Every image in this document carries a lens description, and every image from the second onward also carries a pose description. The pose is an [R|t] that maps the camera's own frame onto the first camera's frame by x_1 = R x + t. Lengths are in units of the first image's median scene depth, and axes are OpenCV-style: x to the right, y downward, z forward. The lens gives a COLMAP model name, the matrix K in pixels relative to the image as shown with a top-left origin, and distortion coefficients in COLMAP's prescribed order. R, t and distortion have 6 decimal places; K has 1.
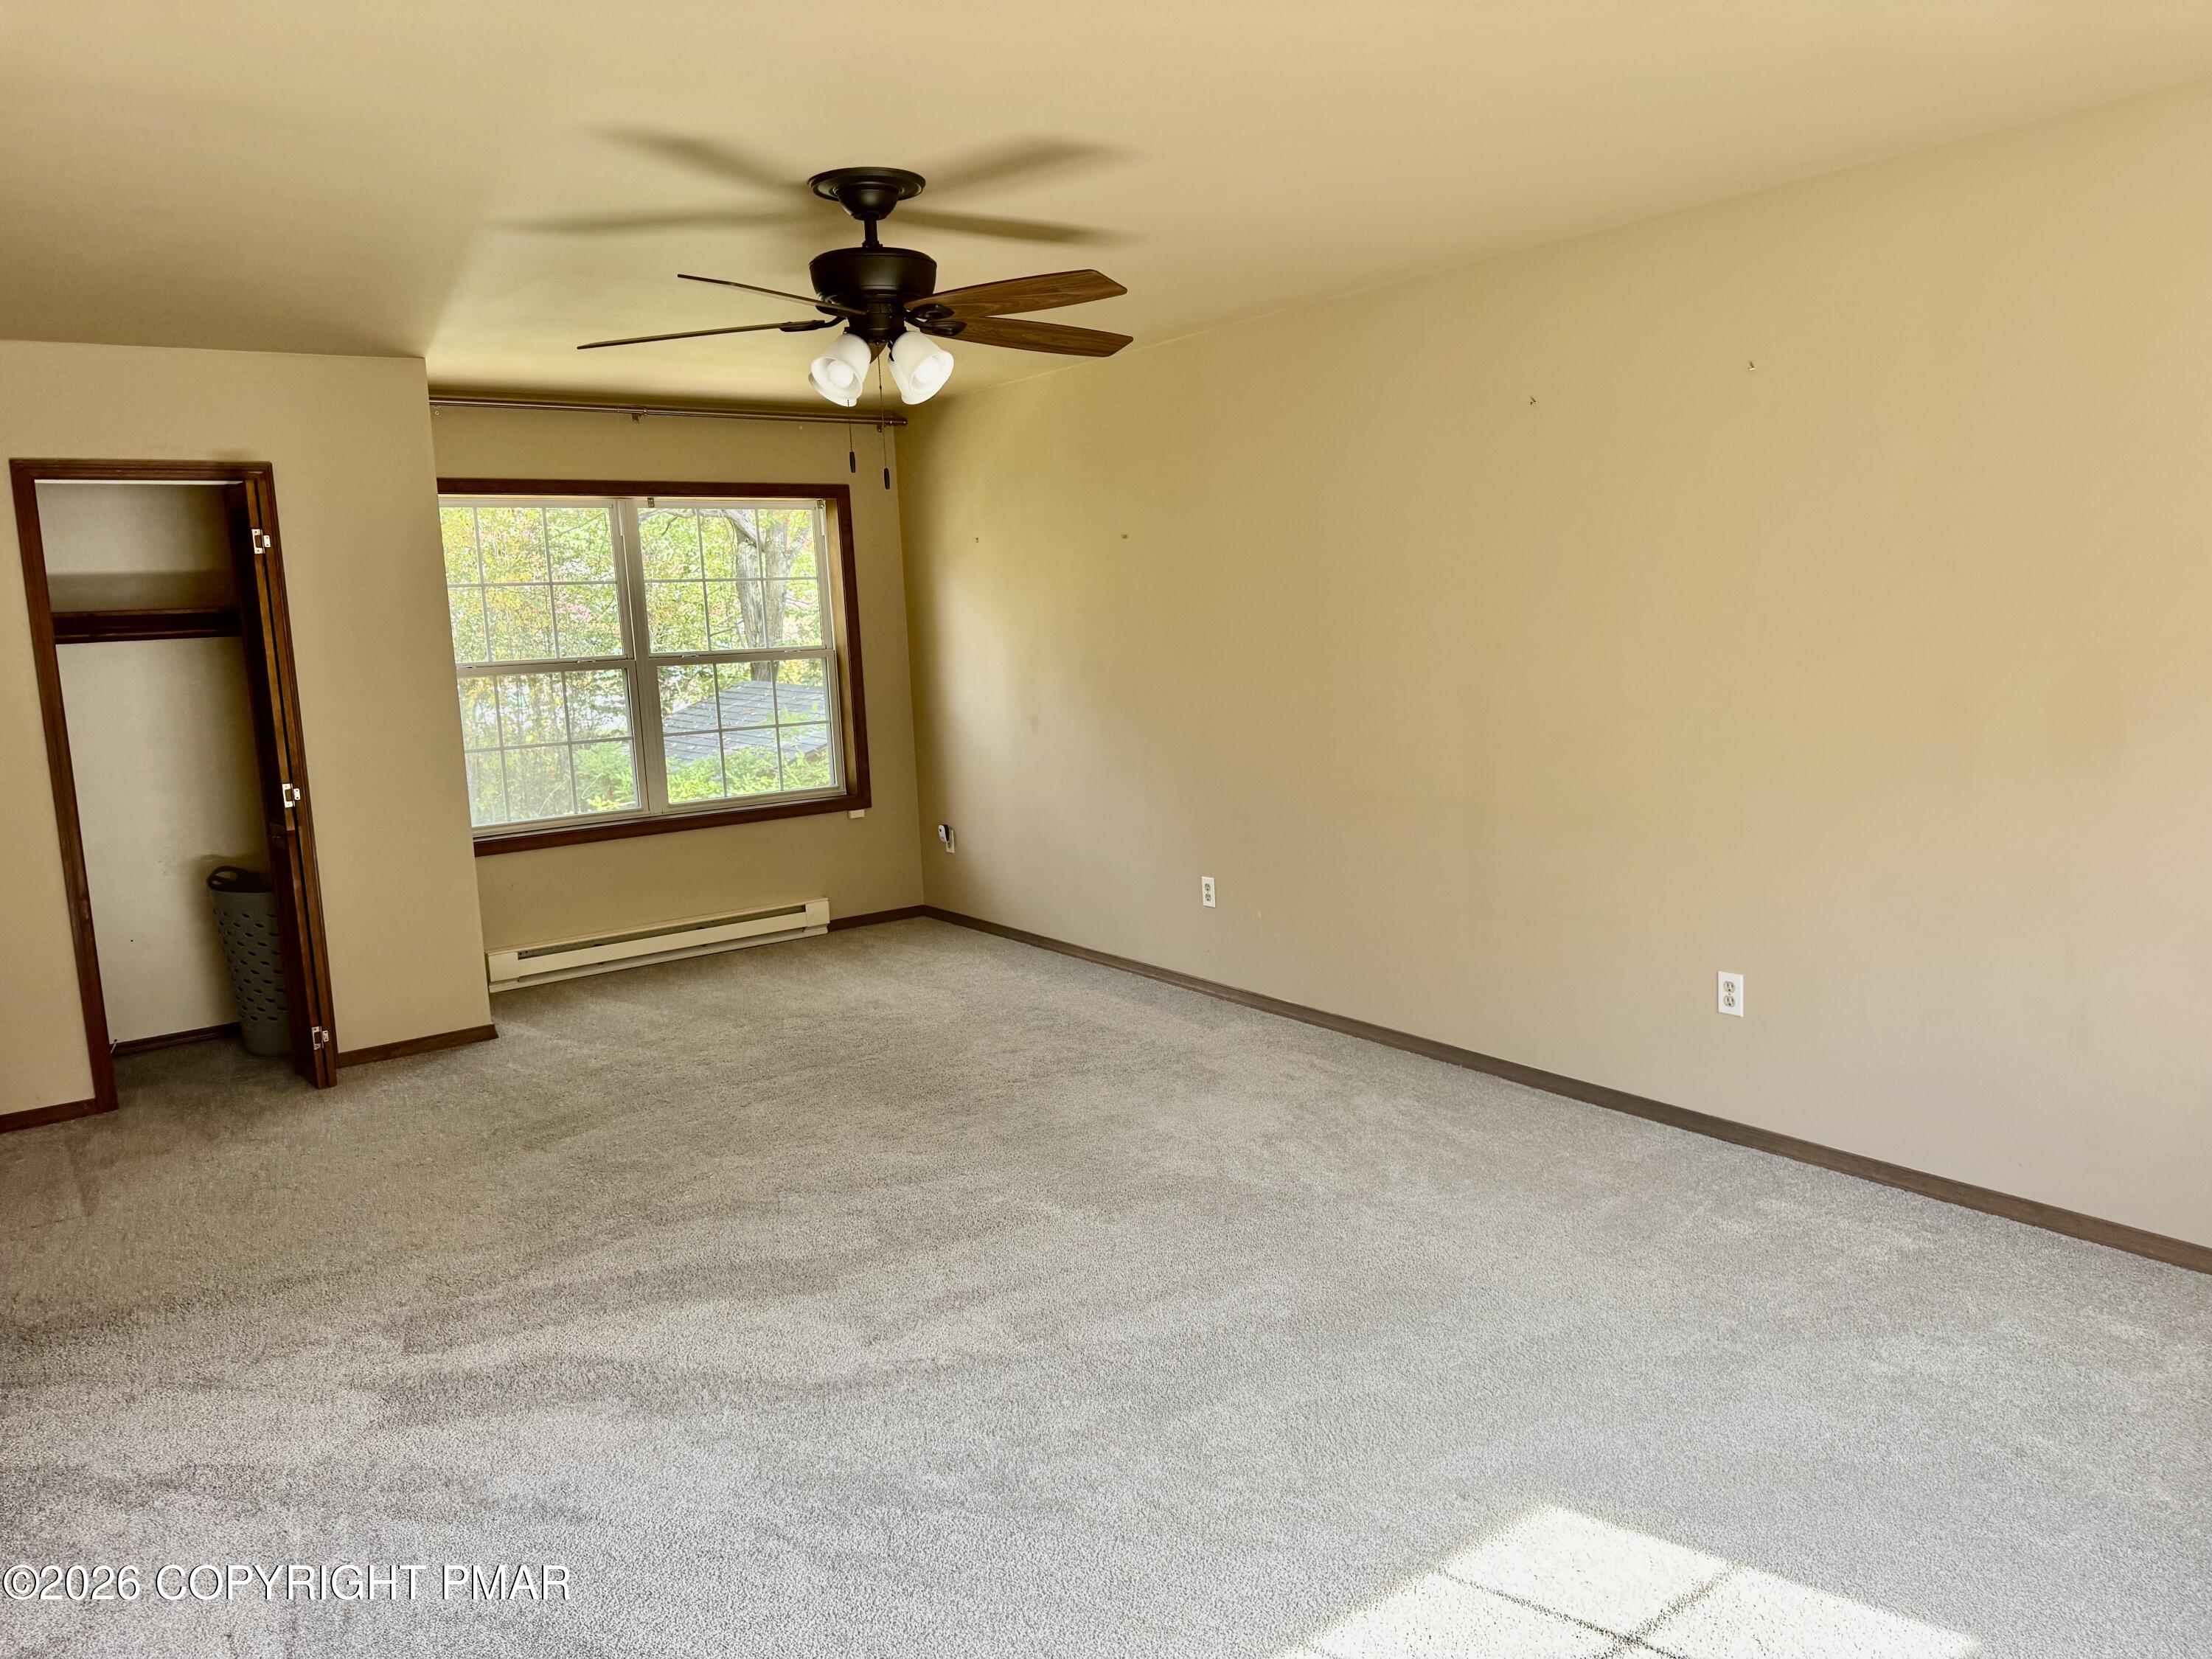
lens RADIAL K [[1551.6, 0, 1096.6], [0, 1551.6, 790.4], [0, 0, 1]] dist [0.056723, -0.062544]
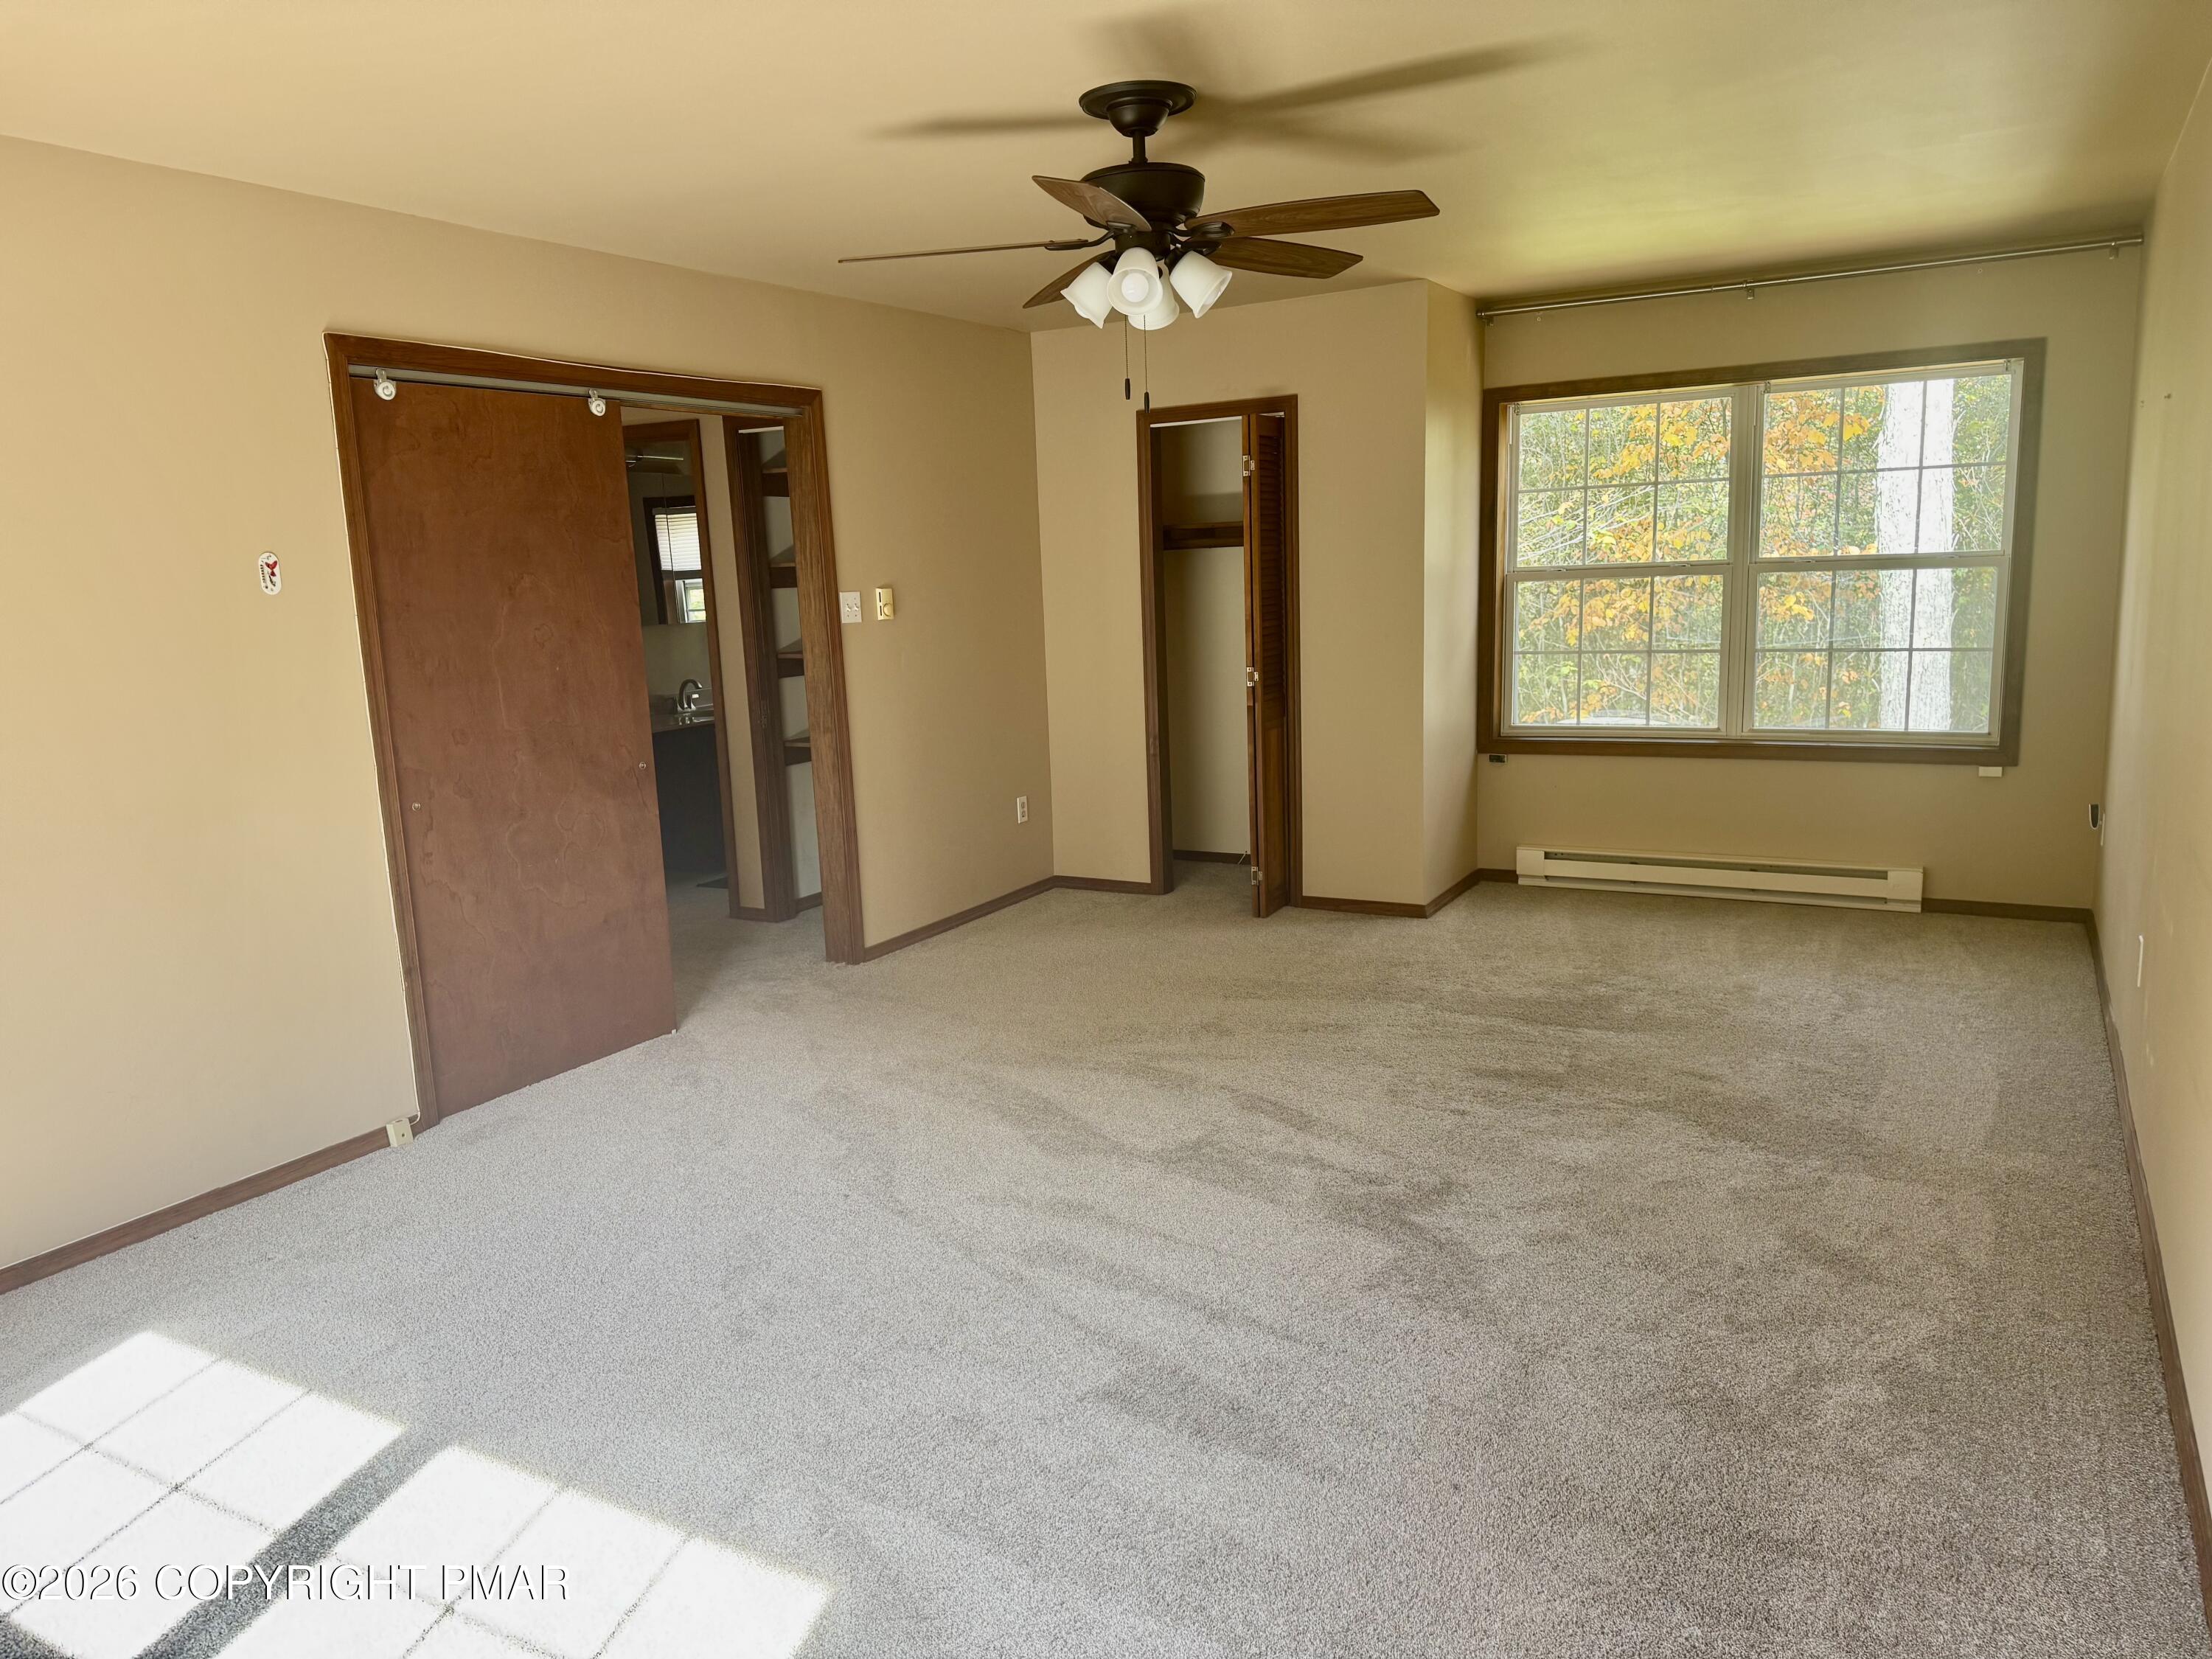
lens RADIAL K [[1551.6, 0, 1107.4], [0, 1551.6, 830.0], [0, 0, 1]] dist [0.056723, -0.062544]
pose [[0.400303, 0.182735, -0.897978, 0.510406], [-0.089029, 0.983036, 0.160357, -0.058189], [0.912048, 0.015755, 0.409781, 0.371352]]
